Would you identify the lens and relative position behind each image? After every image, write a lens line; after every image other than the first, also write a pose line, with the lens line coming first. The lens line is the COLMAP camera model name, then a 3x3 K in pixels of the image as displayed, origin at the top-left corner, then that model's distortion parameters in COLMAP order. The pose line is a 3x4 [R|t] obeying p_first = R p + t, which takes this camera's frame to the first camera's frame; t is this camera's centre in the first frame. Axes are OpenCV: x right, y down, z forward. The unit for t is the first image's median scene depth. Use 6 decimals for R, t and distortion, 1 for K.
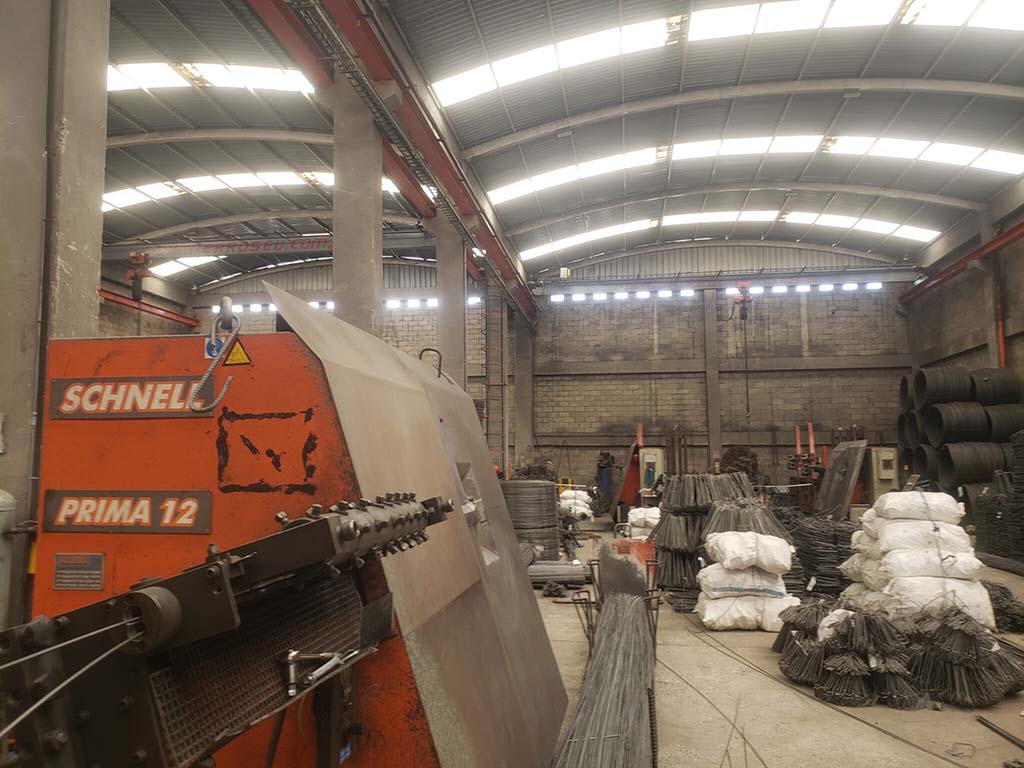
lens RADIAL K [[778.1, 0, 512.0], [0, 778.1, 384.0], [0, 0, 1]] dist [0.006479, 0.006165]
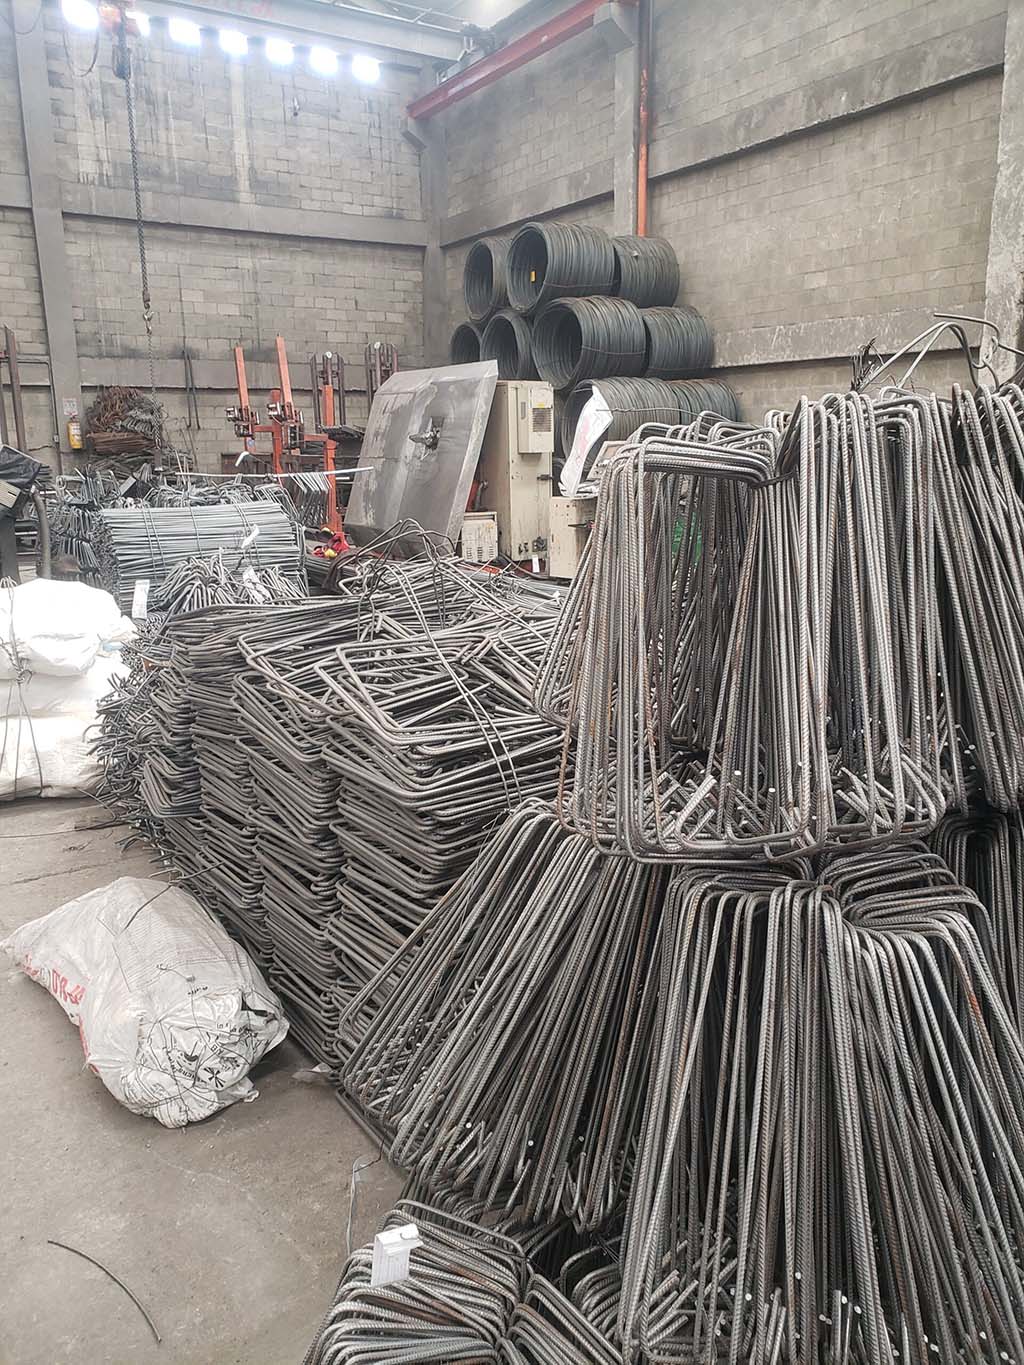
lens RADIAL K [[1037.2, 0, 516.0], [0, 1037.2, 654.8], [0, 0, 1]] dist [0.006479, 0.006165]
pose [[0.750825, -0.143831, 0.644650, 0.044429], [-0.058928, 0.957523, 0.282270, 0.042149], [-0.657867, -0.249923, 0.710457, 0.356717]]
